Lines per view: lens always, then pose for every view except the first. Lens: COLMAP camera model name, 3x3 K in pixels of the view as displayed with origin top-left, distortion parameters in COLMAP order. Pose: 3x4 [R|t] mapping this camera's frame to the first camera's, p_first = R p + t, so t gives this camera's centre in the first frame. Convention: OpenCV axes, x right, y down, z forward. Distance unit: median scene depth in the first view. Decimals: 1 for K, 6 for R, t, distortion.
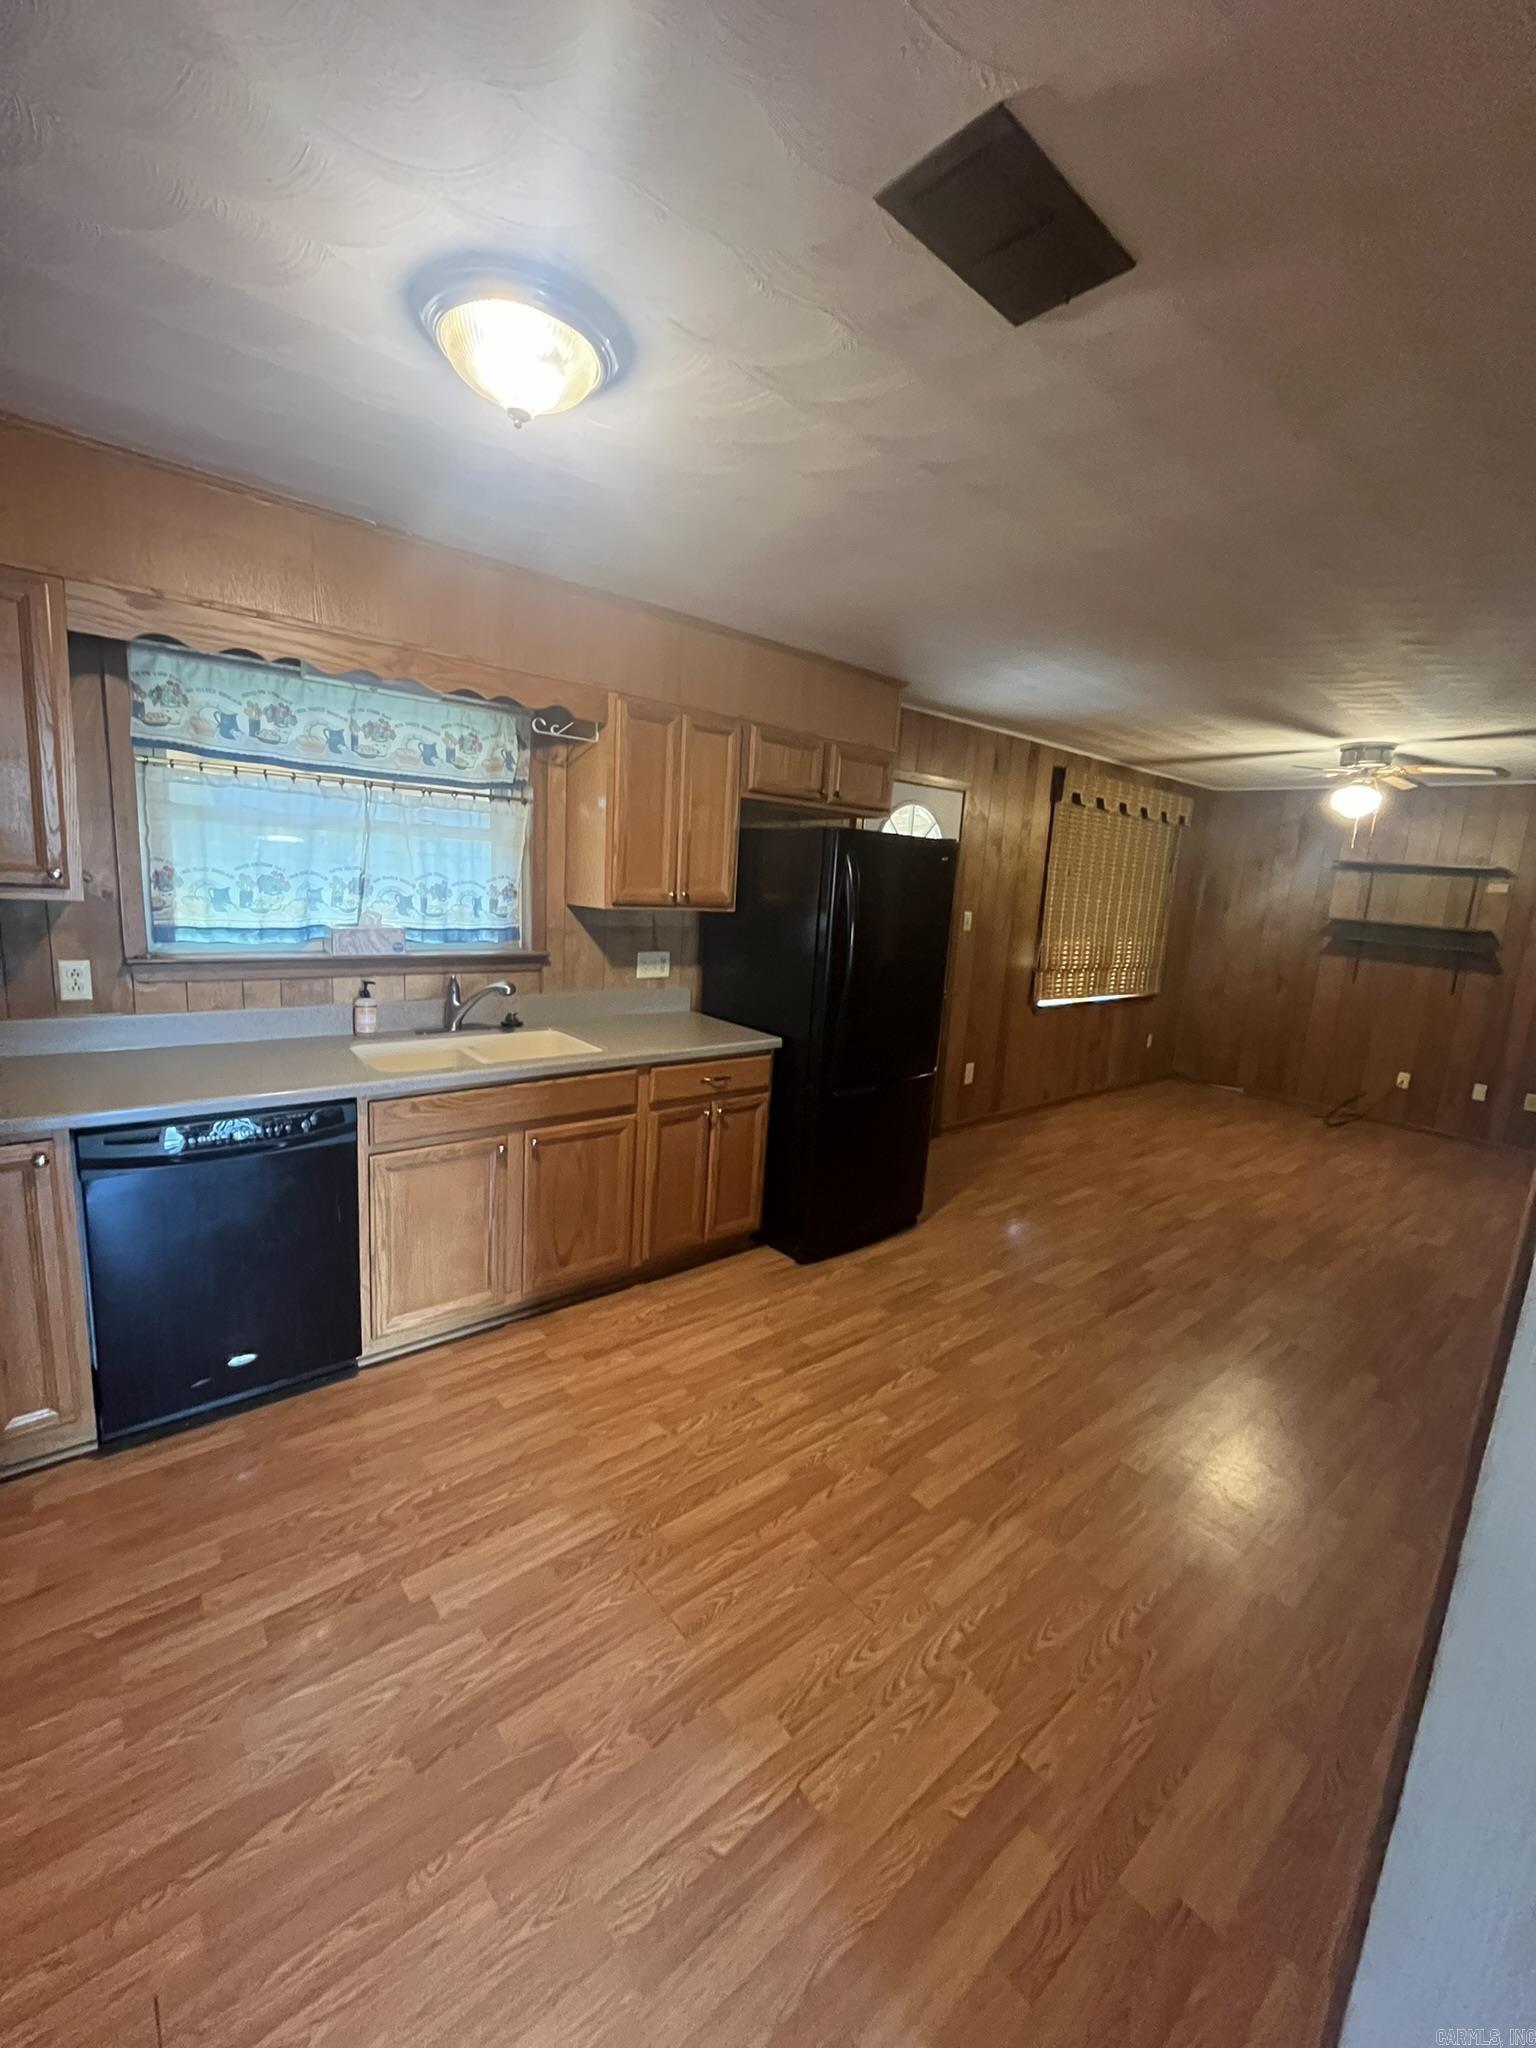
lens RADIAL K [[831.0, 0, 762.4], [0, 831.0, 1020.4], [0, 0, 1]] dist [-0.002960, 0.000103]
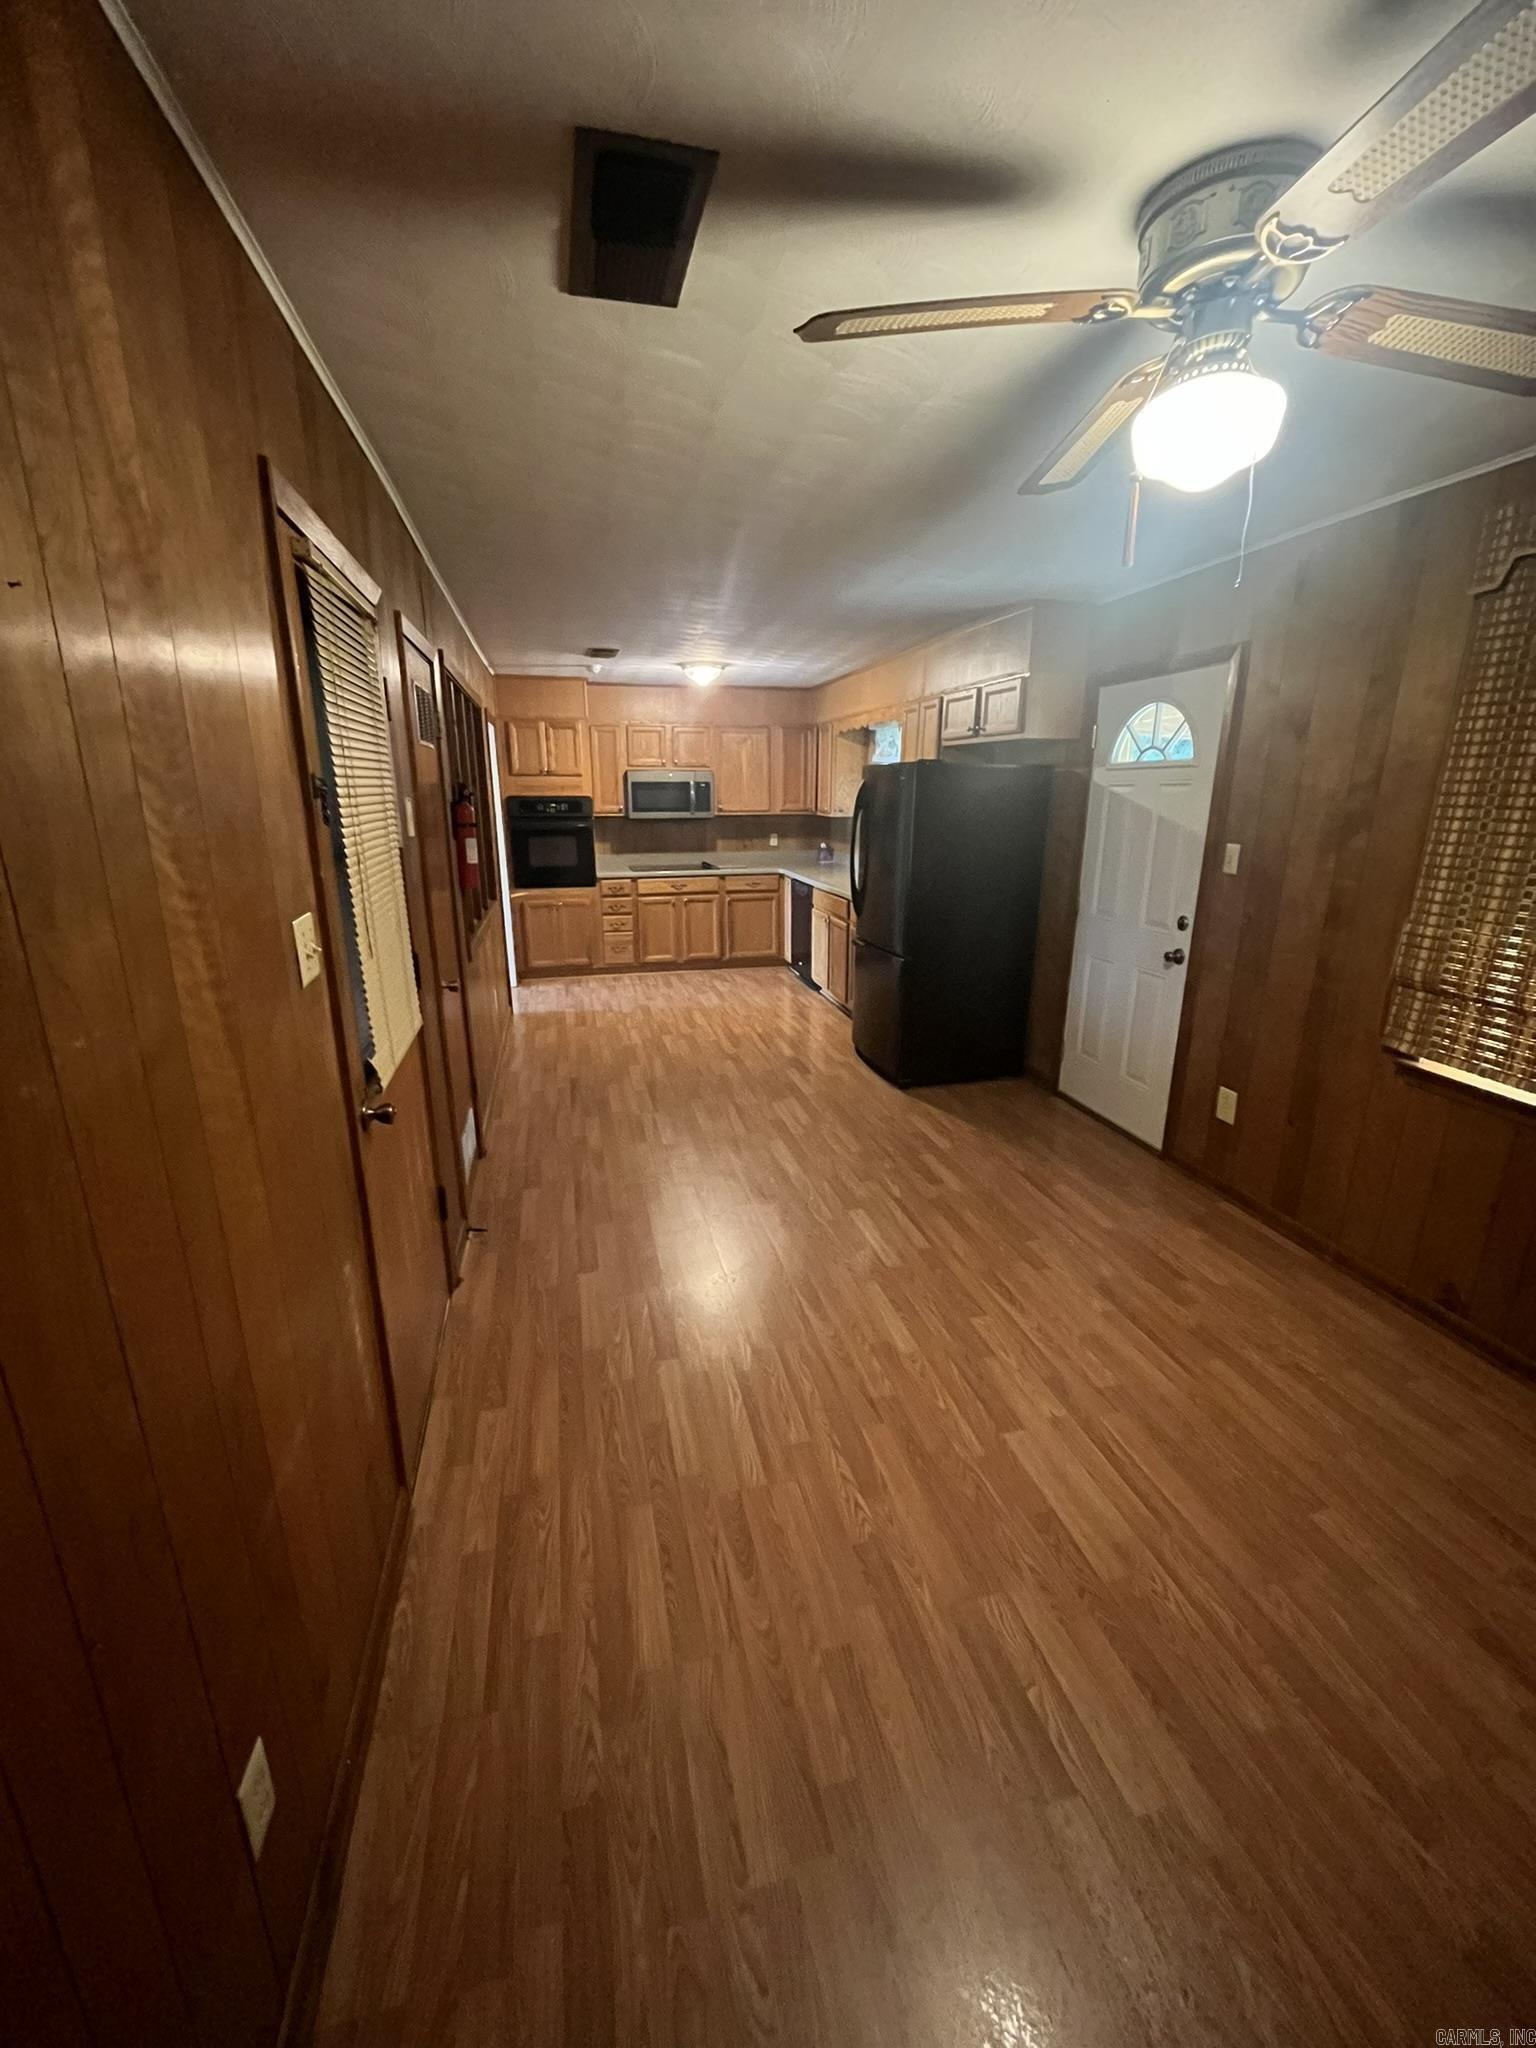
lens RADIAL K [[831.0, 0, 762.4], [0, 831.0, 1020.4], [0, 0, 1]] dist [-0.002960, 0.000103]
pose [[-0.449147, 0.177022, -0.875746, 2.082374], [-0.187439, 0.939694, 0.286081, -0.244461], [0.873575, 0.292641, -0.388879, 2.014632]]
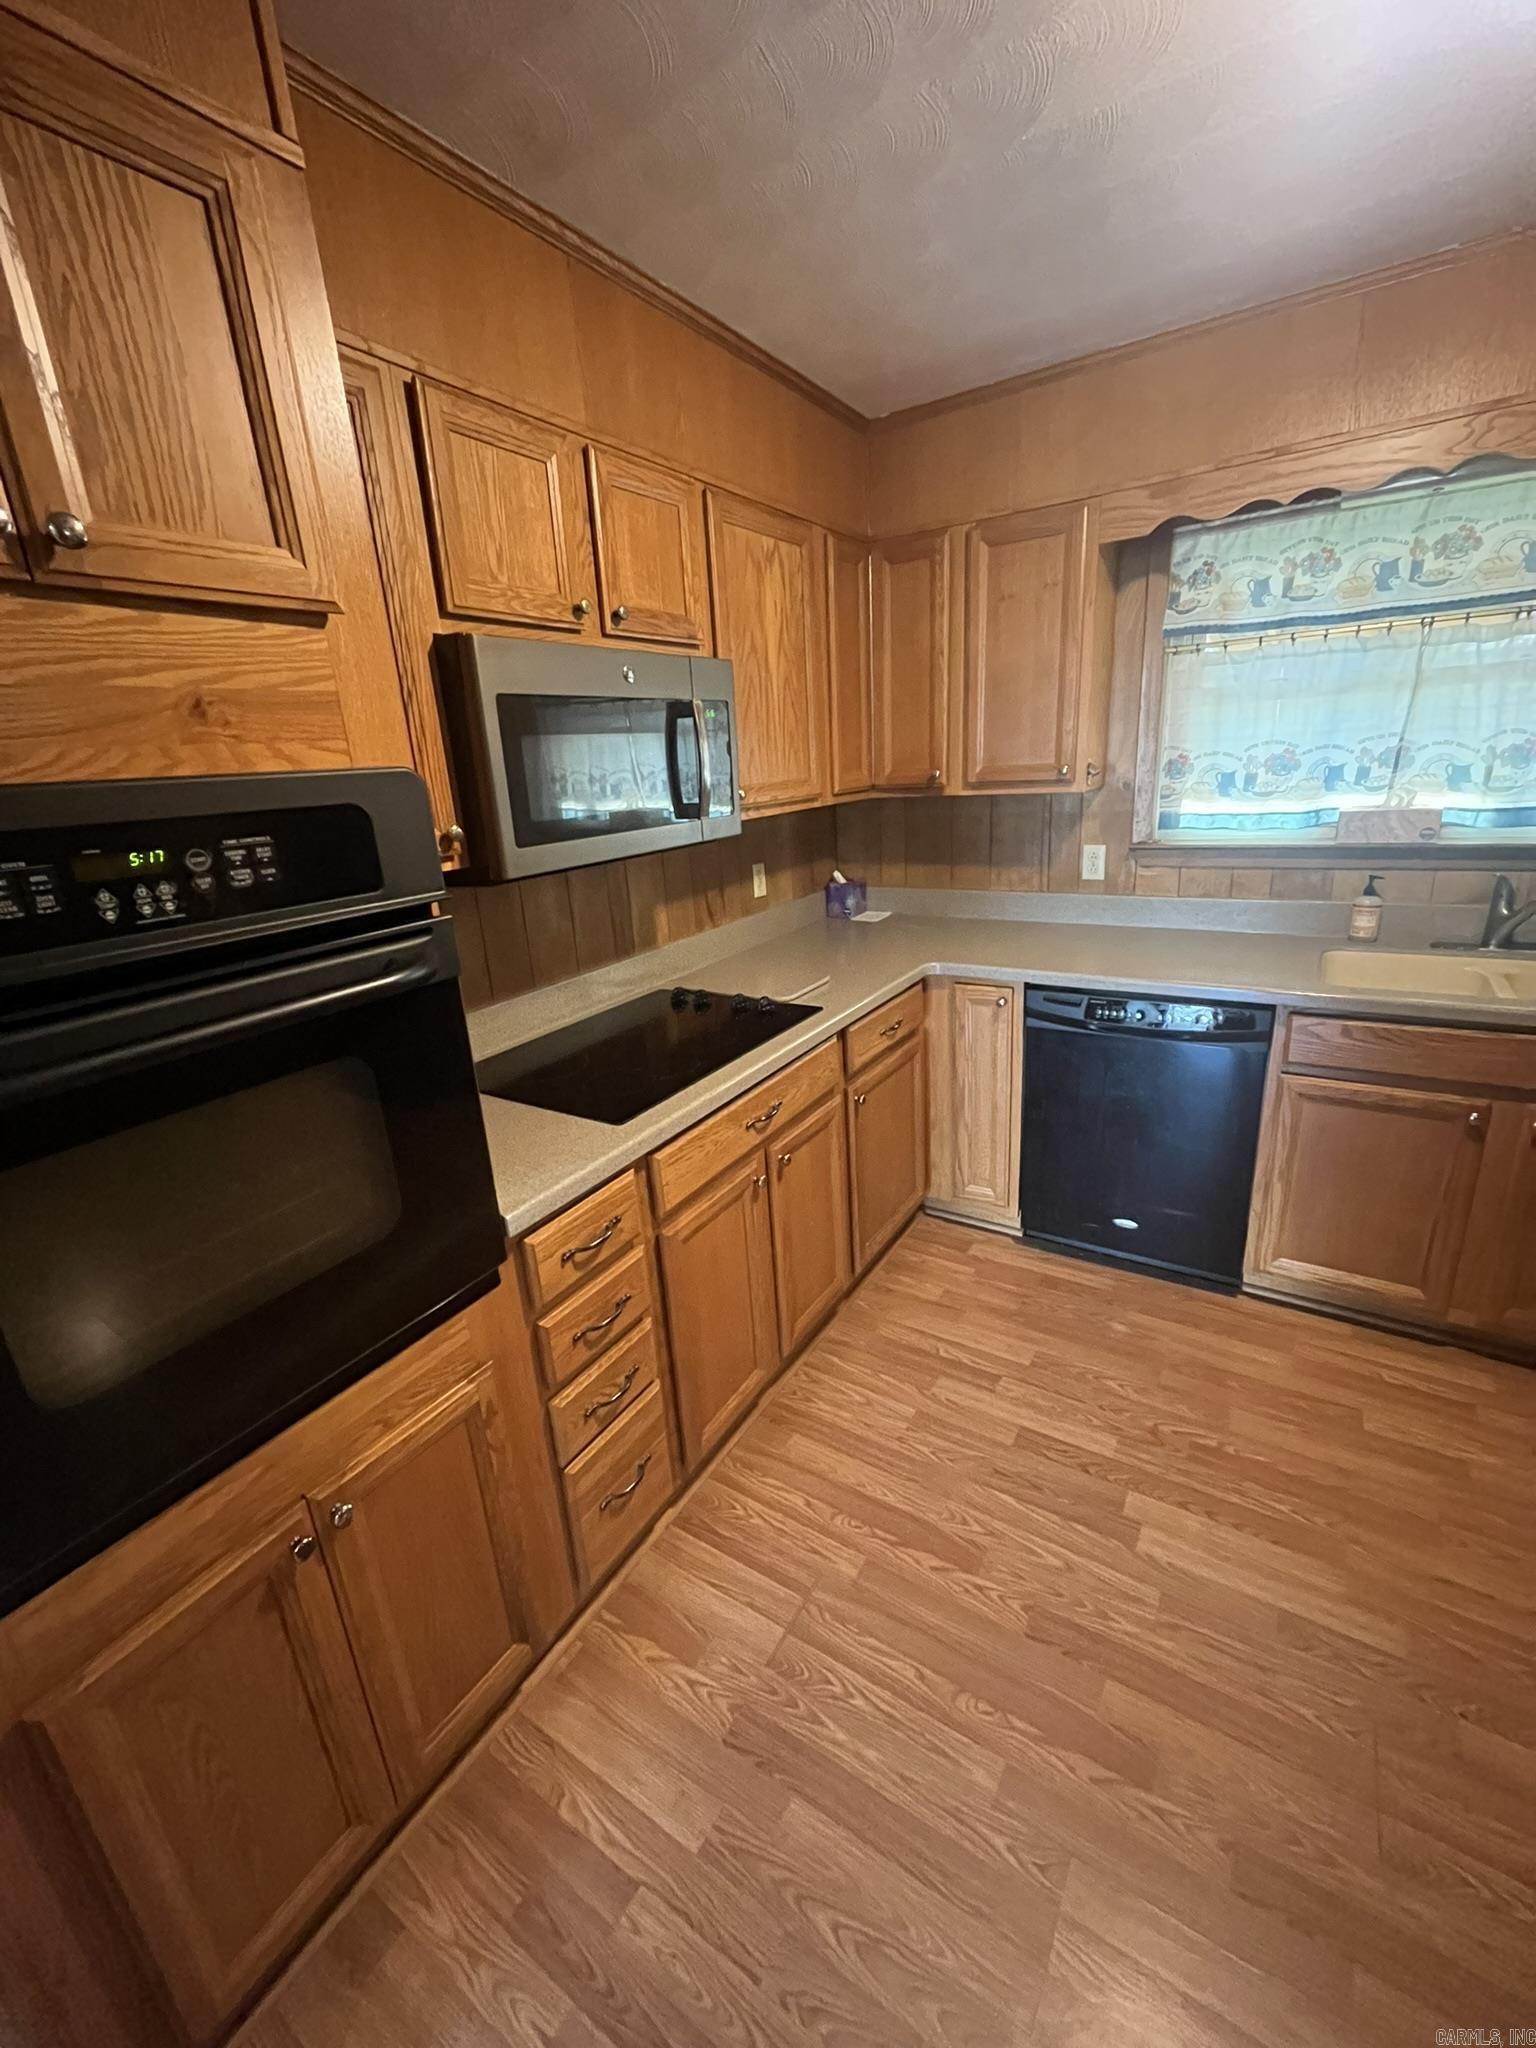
lens RADIAL K [[831.0, 0, 762.4], [0, 831.0, 1020.4], [0, 0, 1]] dist [-0.002960, 0.000103]
pose [[0.285597, 0.206150, -0.935915, 0.180663], [-0.086734, 0.978142, 0.188985, -0.011005], [0.954417, 0.027202, 0.297235, 0.206684]]
